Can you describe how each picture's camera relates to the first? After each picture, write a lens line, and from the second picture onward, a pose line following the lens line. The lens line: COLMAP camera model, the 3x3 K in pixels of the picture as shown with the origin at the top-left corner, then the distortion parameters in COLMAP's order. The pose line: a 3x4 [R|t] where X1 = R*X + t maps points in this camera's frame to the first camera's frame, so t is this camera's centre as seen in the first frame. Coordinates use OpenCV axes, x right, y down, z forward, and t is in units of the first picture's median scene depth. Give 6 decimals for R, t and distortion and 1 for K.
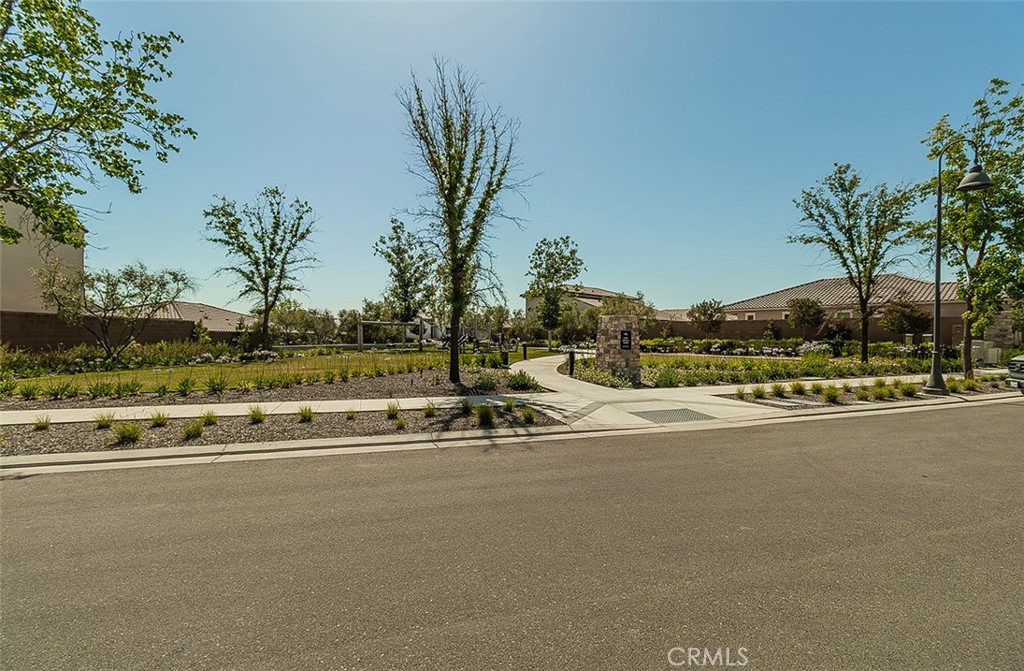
lens RADIAL K [[462.9, 0, 509.3], [0, 462.9, 321.0], [0, 0, 1]] dist [0.003884, 0.000616]
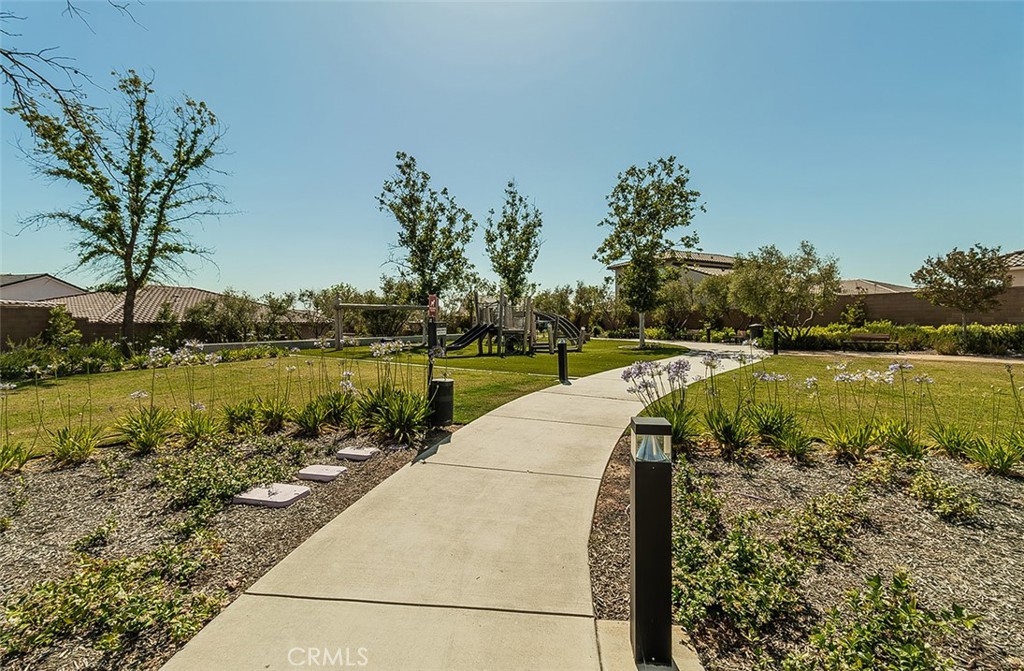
lens RADIAL K [[462.9, 0, 509.3], [0, 462.9, 321.0], [0, 0, 1]] dist [0.003884, 0.000616]
pose [[0.974775, -0.014216, -0.222736, 0.053033], [0.020657, 0.999432, 0.026617, 0.010293], [0.222232, -0.030547, 0.974515, 0.365512]]
